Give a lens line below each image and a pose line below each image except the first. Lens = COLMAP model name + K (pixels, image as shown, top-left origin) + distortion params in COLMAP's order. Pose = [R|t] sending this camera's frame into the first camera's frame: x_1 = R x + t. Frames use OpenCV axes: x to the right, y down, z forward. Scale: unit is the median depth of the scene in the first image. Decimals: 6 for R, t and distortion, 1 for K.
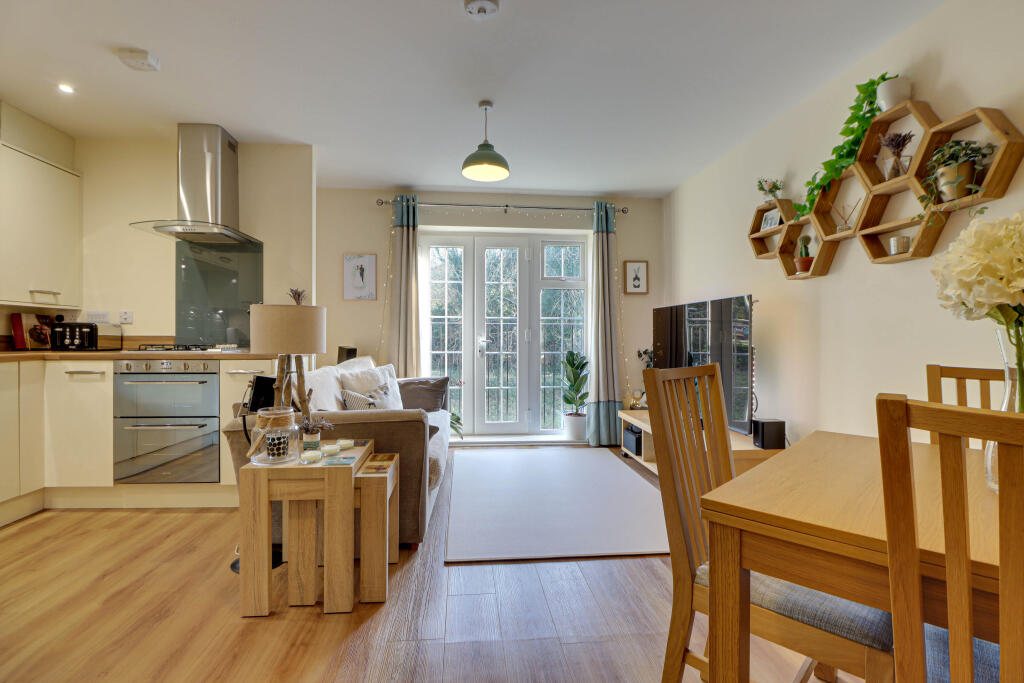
lens RADIAL K [[509.7, 0, 512.0], [0, 509.7, 341.5], [0, 0, 1]] dist [0.010112, -0.021896]
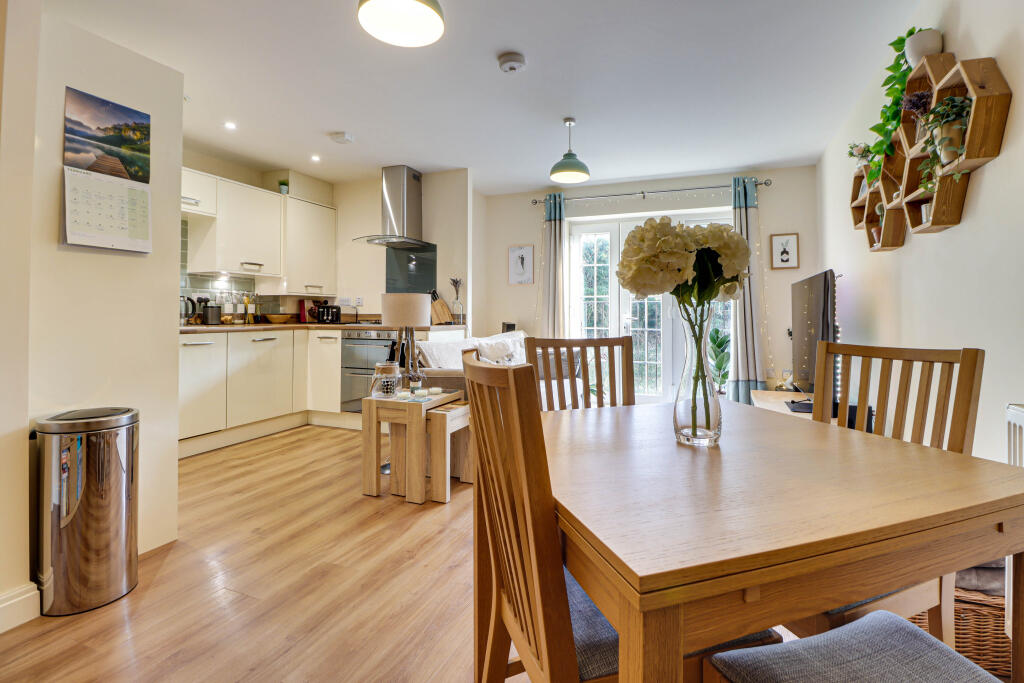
lens RADIAL K [[513.7, 0, 520.3], [0, 513.7, 307.8], [0, 0, 1]] dist [-0.003136, -0.001187]
pose [[0.882743, -0.007327, -0.469799, 0.394871], [-0.002943, 0.999773, -0.021123, 0.001339], [0.469847, 0.020029, 0.882520, -0.106025]]
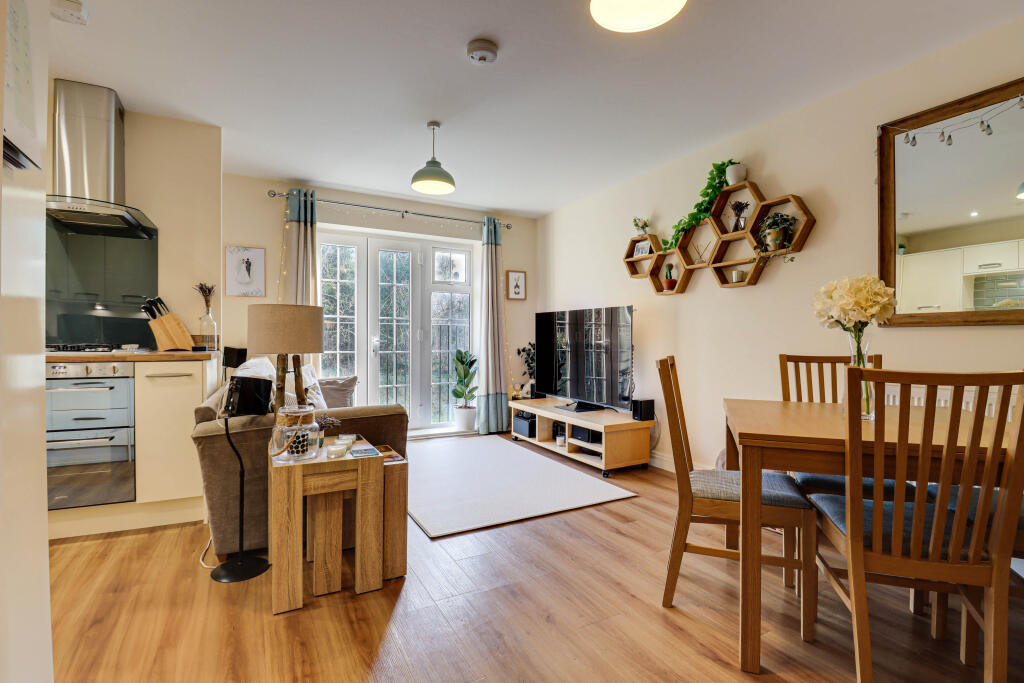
lens RADIAL K [[499.1, 0, 534.8], [0, 499.1, 345.8], [0, 0, 1]] dist [0.011242, -0.016411]
pose [[0.908431, -0.005057, 0.418004, -0.293392], [0.001202, 0.999954, 0.009485, 0.000674], [-0.418033, -0.008114, 0.908396, -0.066838]]
